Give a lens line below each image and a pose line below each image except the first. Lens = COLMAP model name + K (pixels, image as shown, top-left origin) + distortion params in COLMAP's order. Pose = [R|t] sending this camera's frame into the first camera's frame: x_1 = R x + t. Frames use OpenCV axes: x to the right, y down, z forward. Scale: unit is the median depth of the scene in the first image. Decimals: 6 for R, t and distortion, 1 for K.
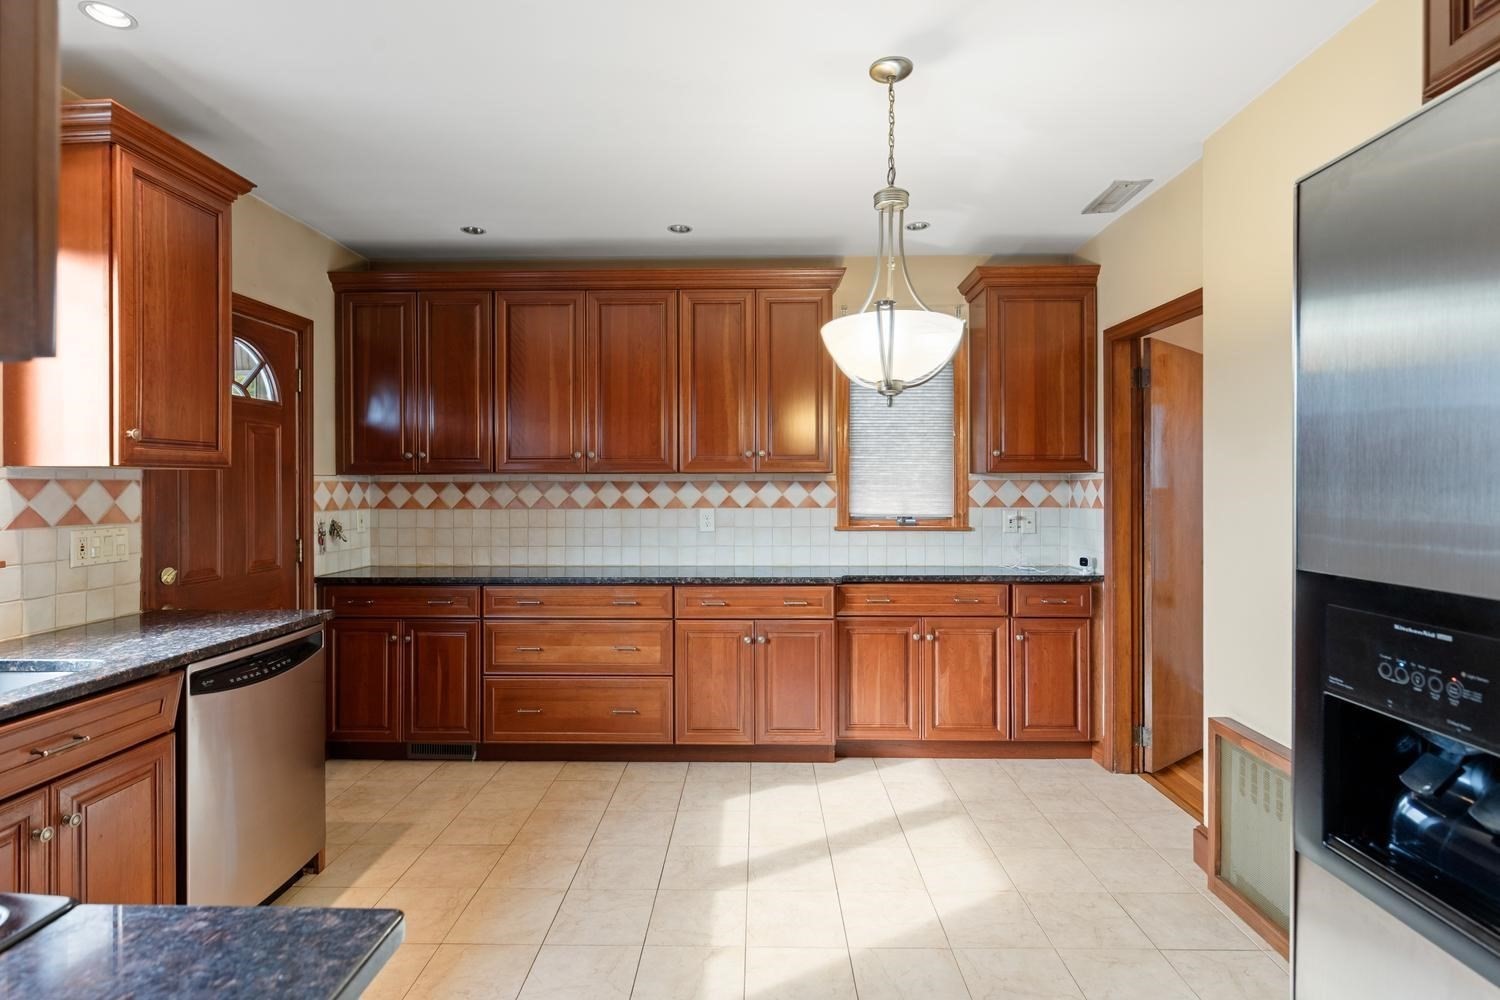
lens RADIAL K [[764.0, 0, 746.4], [0, 764.0, 489.3], [0, 0, 1]] dist [-0.001734, -0.000141]
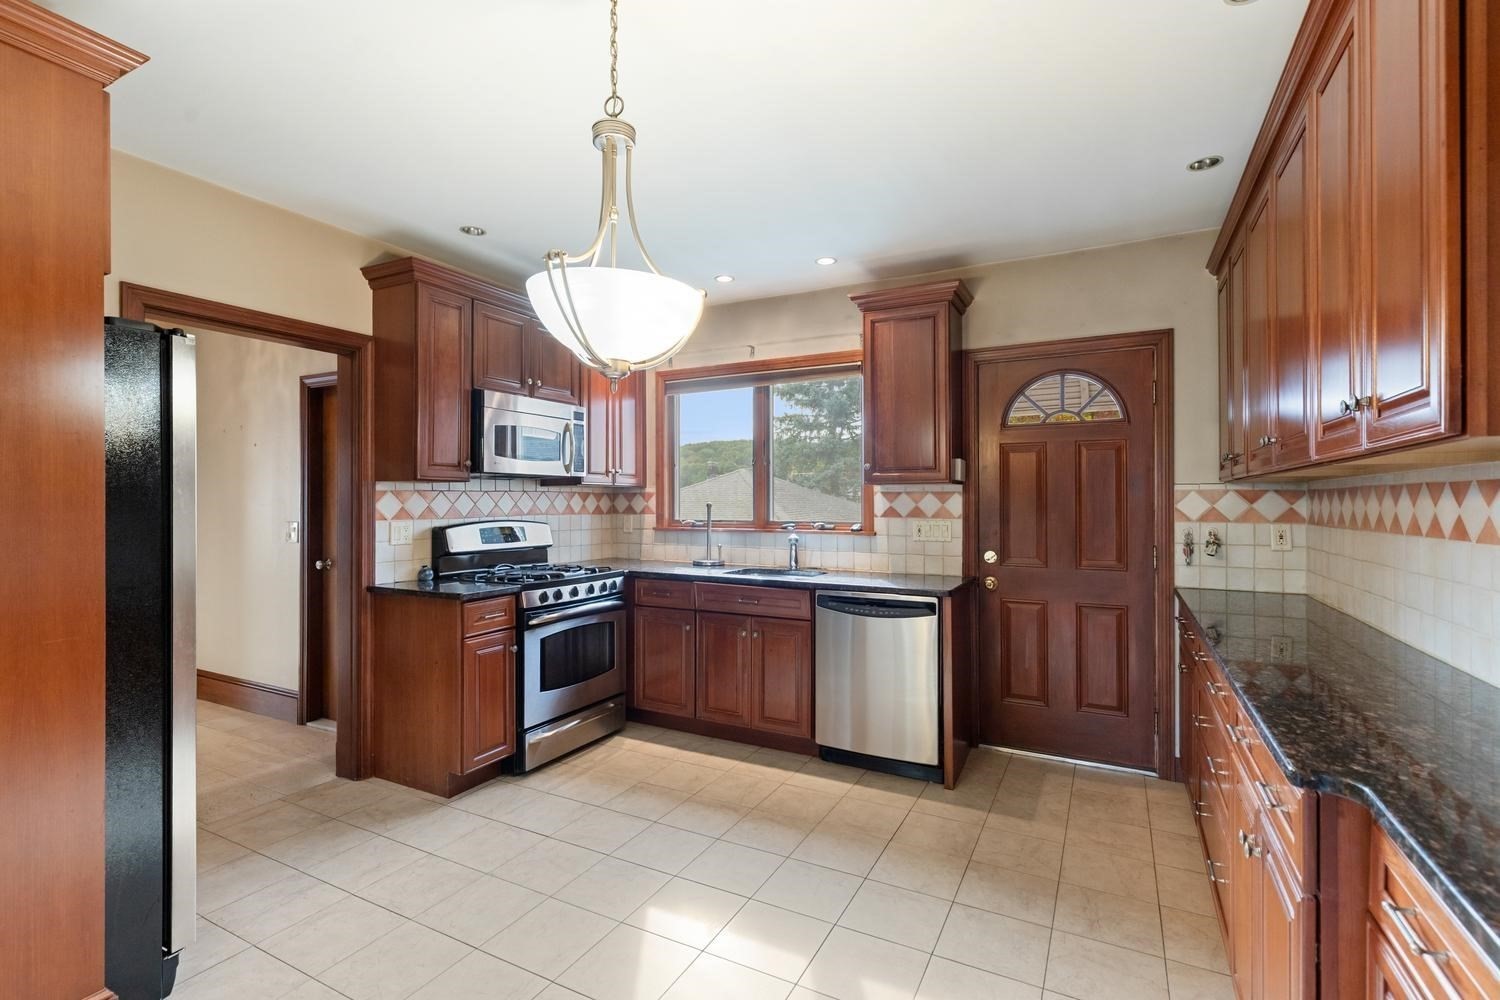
lens RADIAL K [[675.9, 0, 748.9], [0, 675.9, 500.1], [0, 0, 1]] dist [-0.006292, -0.000821]
pose [[-0.455466, 0.003044, -0.890248, 0.608617], [-0.003389, 0.999981, 0.005153, -0.000253], [0.890247, 0.005364, -0.455447, 1.182780]]
